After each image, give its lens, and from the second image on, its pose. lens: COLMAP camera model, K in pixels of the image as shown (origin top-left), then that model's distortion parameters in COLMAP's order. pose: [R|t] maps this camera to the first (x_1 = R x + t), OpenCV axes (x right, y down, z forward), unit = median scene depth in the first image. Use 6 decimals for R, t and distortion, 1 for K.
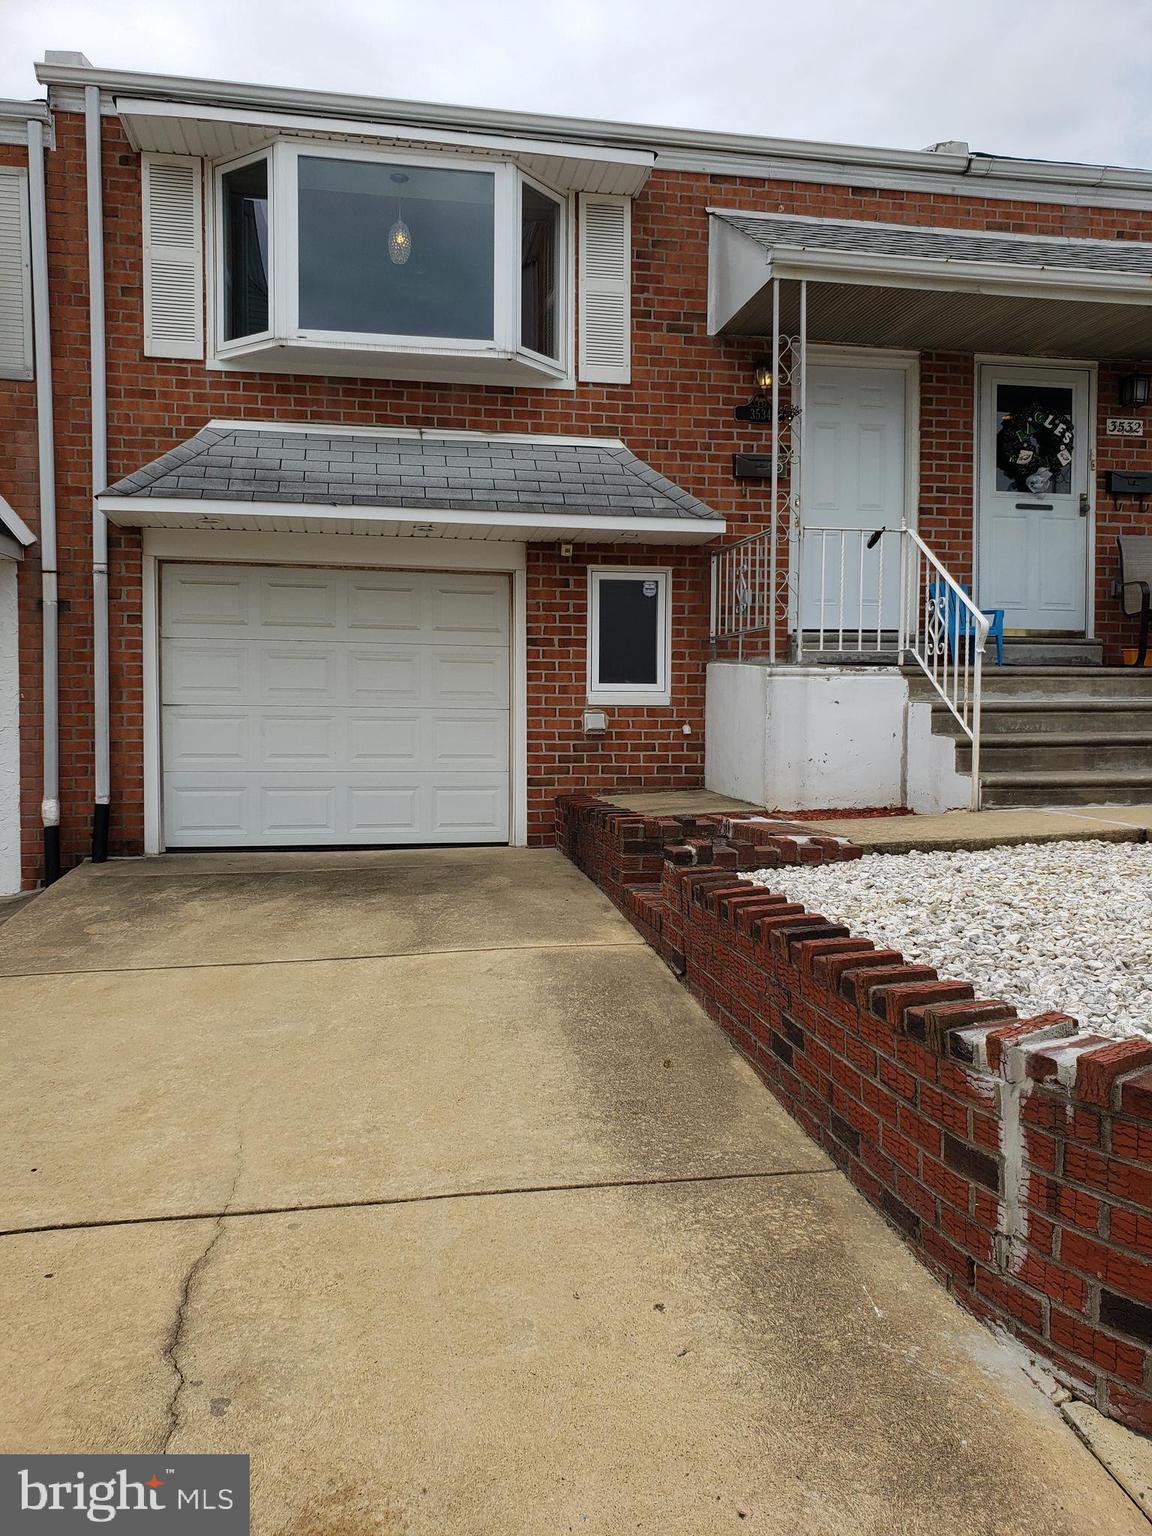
lens RADIAL K [[1207.4, 0, 576.0], [0, 1207.4, 768.0], [0, 0, 1]] dist [0.044115, -0.004874]
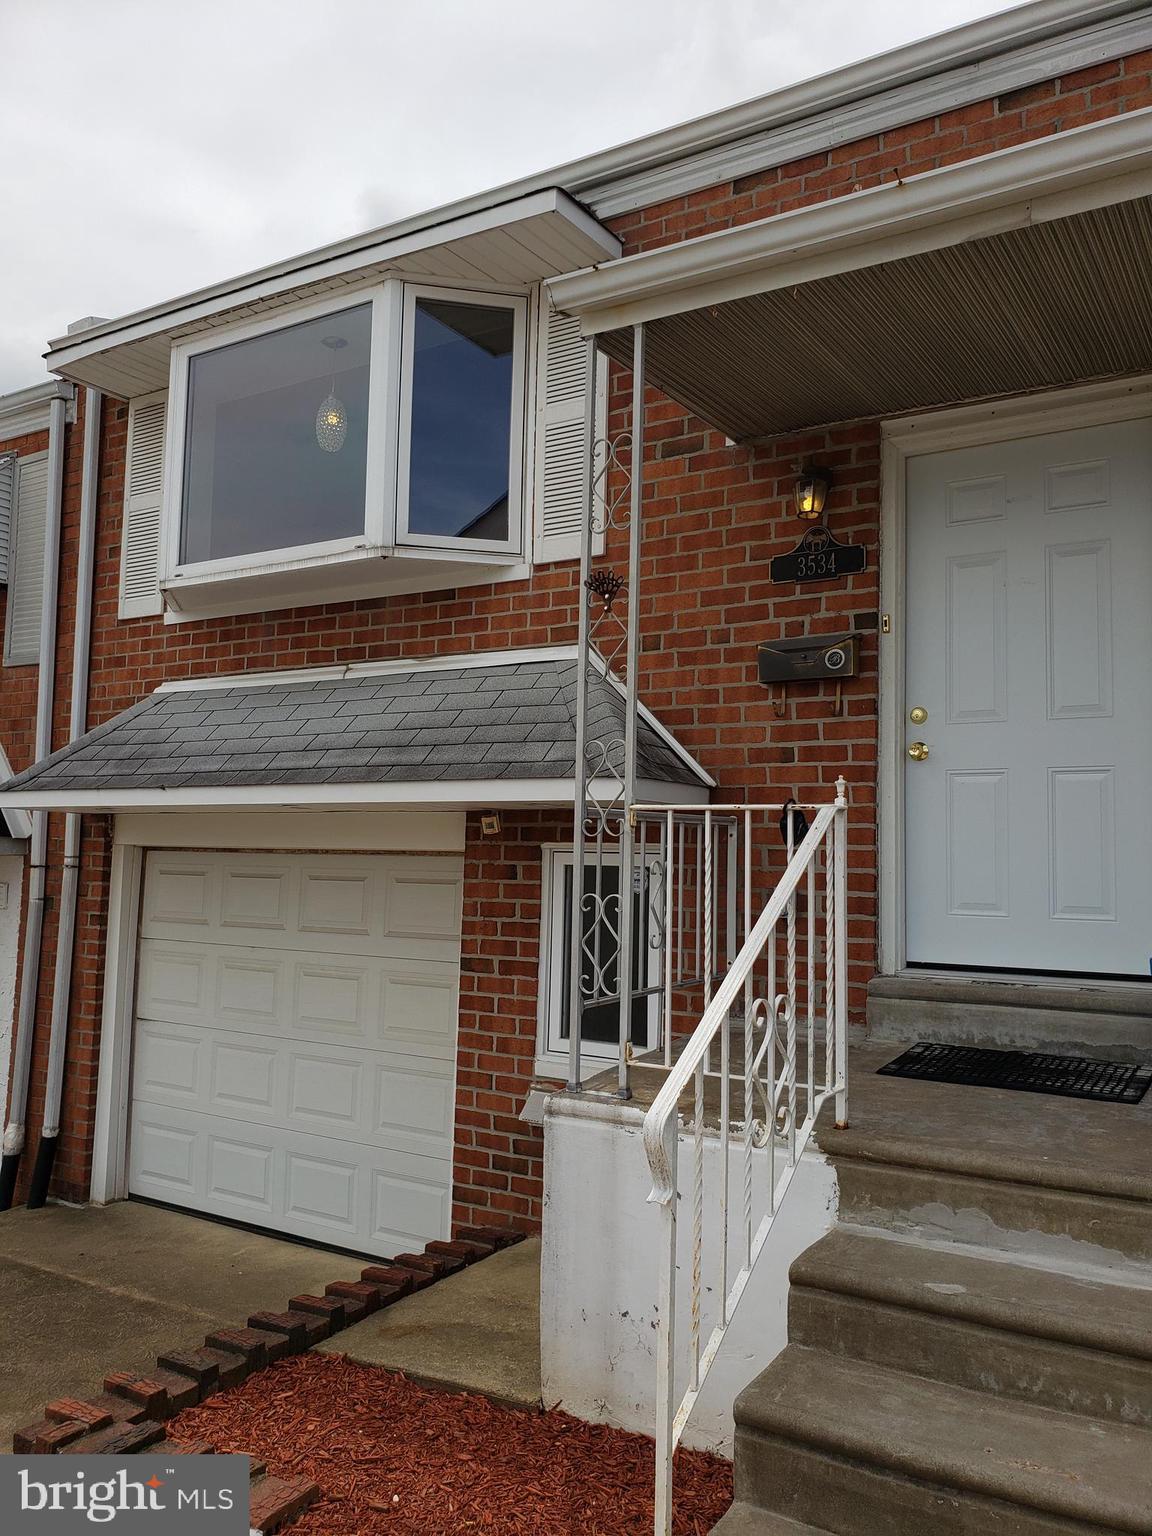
lens RADIAL K [[1169.1, 0, 576.0], [0, 1169.1, 768.0], [0, 0, 1]] dist [0.275415, -0.615544]
pose [[0.739891, -0.041883, -0.671421, 0.441925], [-0.038921, 0.993723, -0.104879, -0.146624], [0.671600, 0.103731, 0.733617, 0.568577]]
